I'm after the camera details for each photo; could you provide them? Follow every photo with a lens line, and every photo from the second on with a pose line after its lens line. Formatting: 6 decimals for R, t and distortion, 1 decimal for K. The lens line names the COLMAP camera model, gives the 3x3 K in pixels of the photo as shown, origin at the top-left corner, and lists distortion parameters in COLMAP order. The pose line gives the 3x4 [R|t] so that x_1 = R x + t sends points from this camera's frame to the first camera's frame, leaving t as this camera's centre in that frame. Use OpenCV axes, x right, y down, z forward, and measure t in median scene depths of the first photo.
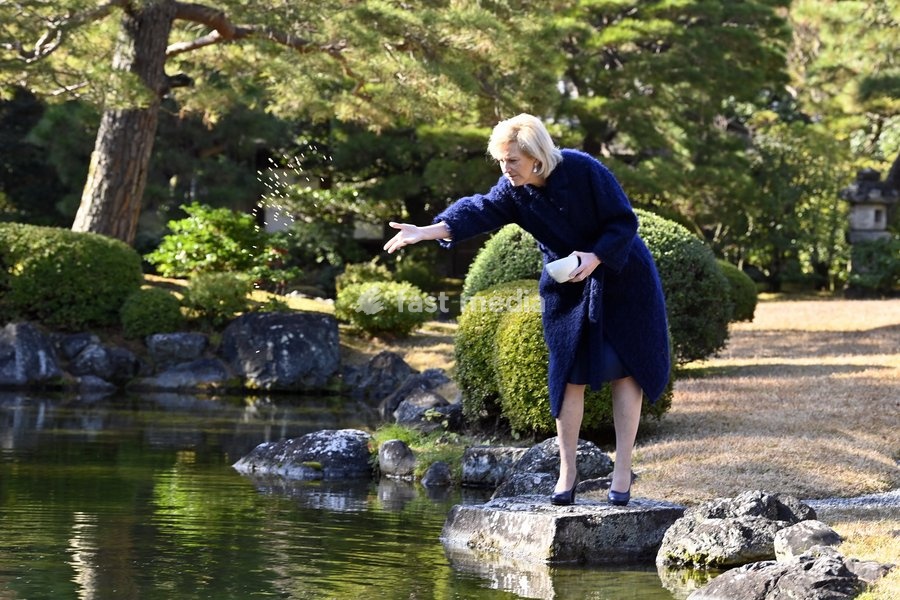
lens RADIAL K [[900.3, 0, 449.7], [0, 900.3, 314.0], [0, 0, 1]] dist [0.032625, -0.019055]
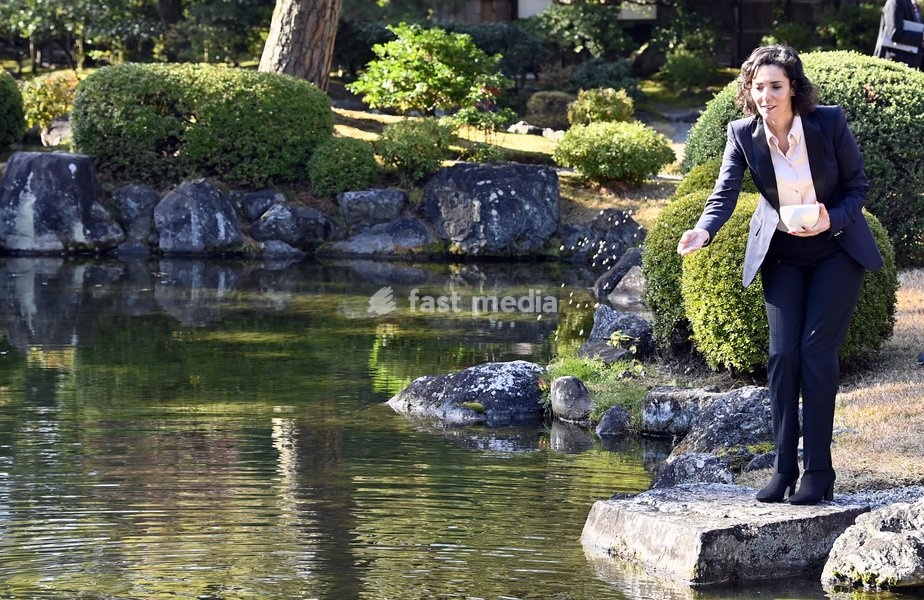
lens RADIAL K [[1060.7, 0, 462.4], [0, 1060.7, 424.3], [0, 0, 1]] dist [-0.015942, 0.008211]
pose [[0.999178, -0.012242, -0.038644, -0.178814], [0.013810, 0.999082, 0.040557, 0.206674], [0.038112, -0.041058, 0.998430, -0.022806]]
